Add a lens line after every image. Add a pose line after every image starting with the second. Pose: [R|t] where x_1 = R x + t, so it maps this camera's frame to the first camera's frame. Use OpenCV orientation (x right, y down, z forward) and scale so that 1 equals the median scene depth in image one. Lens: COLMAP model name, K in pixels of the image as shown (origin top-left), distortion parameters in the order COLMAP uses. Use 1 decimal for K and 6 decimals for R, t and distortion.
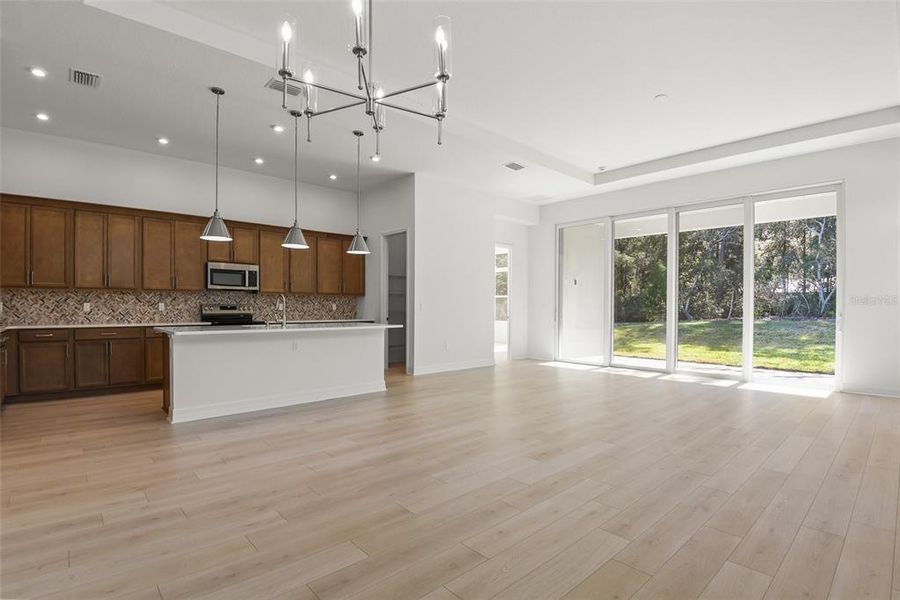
lens RADIAL K [[436.2, 0, 451.7], [0, 436.2, 309.8], [0, 0, 1]] dist [-0.023338, -0.001721]
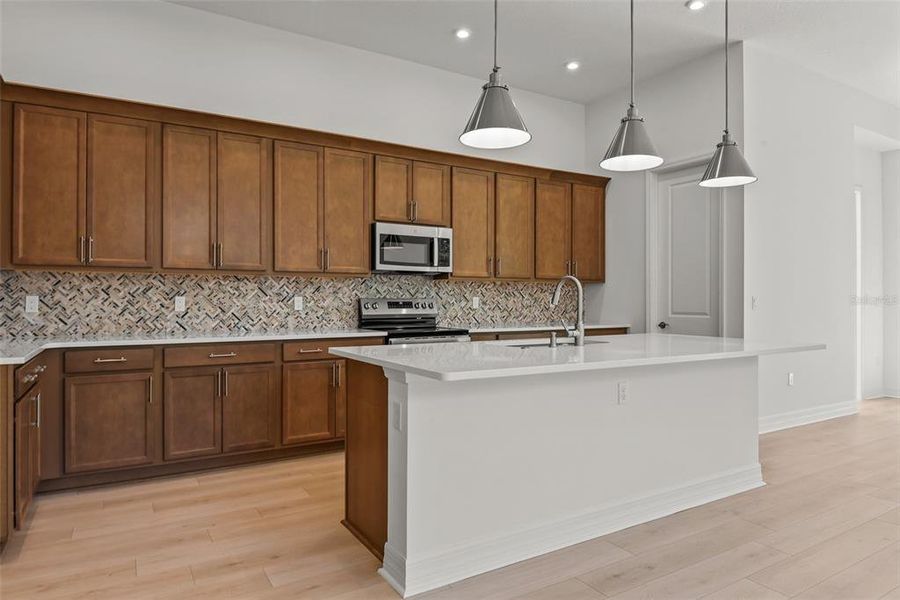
lens RADIAL K [[548.5, 0, 453.0], [0, 548.5, 295.6], [0, 0, 1]] dist [0.030641, 0.000587]
pose [[0.981697, -0.004103, -0.190405, -0.365322], [0.001133, 0.999876, -0.015705, -0.005785], [0.190445, 0.015202, 0.981580, 0.362735]]
